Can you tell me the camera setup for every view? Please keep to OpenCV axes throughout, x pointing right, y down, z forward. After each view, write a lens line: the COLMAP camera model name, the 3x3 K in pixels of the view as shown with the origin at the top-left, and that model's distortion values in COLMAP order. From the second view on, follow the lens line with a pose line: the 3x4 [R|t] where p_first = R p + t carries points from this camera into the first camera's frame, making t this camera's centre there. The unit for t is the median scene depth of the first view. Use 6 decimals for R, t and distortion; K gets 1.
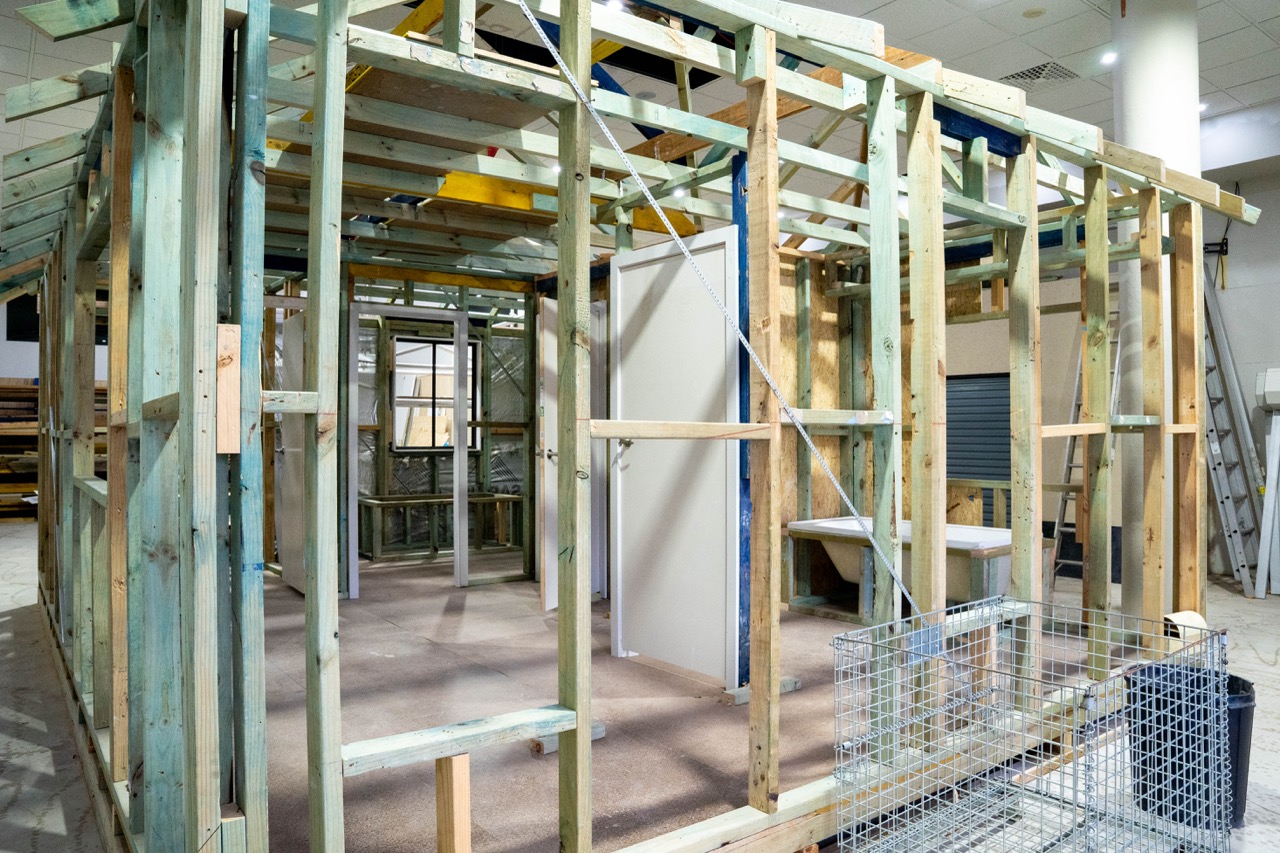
lens RADIAL K [[886.2, 0, 640.0], [0, 886.2, 426.5], [0, 0, 1]] dist [-0.140770, 0.088357]
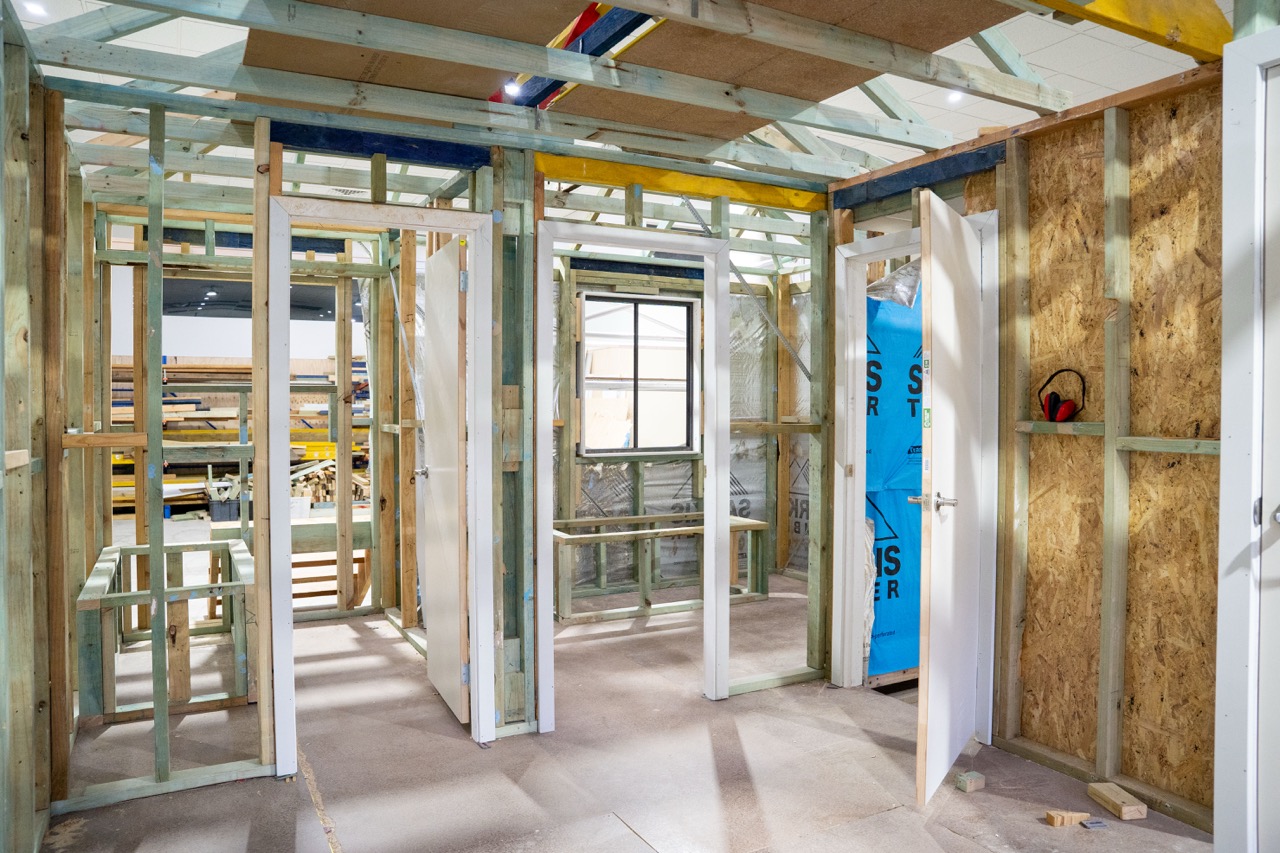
lens RADIAL K [[886.2, 0, 640.0], [0, 886.2, 426.5], [0, 0, 1]] dist [-0.140770, 0.088357]
pose [[0.987136, 0.004178, -0.159829, -0.122903], [0.000741, 0.999528, 0.030704, -0.017623], [0.159882, -0.030427, 0.986667, 0.309082]]
